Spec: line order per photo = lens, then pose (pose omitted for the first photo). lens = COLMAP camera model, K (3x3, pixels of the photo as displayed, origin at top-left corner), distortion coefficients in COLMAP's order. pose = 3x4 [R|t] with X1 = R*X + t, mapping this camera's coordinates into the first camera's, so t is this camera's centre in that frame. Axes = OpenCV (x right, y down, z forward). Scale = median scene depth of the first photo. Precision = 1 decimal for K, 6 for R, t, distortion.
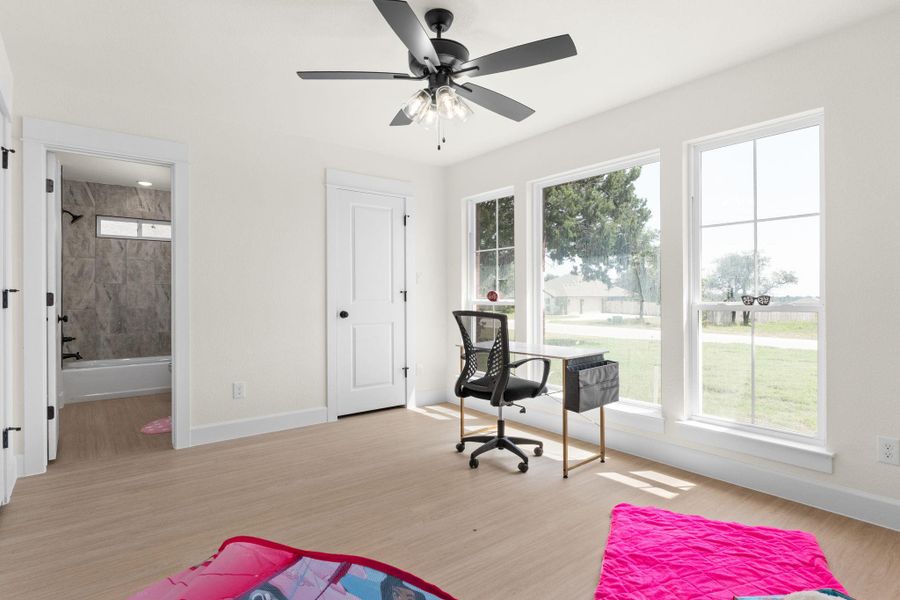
lens RADIAL K [[458.0, 0, 443.2], [0, 458.0, 301.5], [0, 0, 1]] dist [-0.004315, 0.000851]
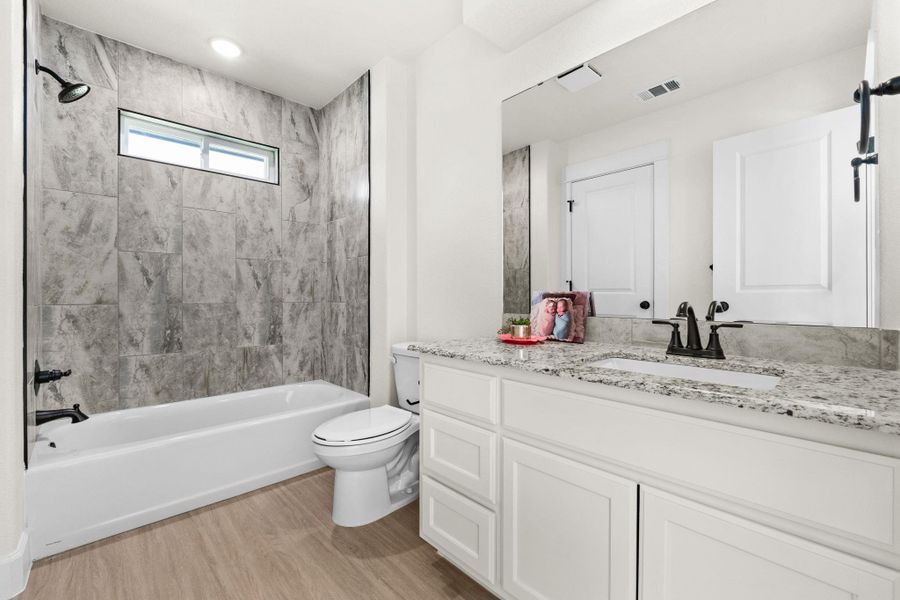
lens RADIAL K [[386.4, 0, 457.2], [0, 386.4, 299.3], [0, 0, 1]] dist [-0.003407, -0.000081]
pose [[0.997177, -0.000036, 0.075084, -0.429280], [-0.000131, 0.999998, 0.002219, 0.010250], [-0.075084, -0.002223, 0.997175, 0.560572]]
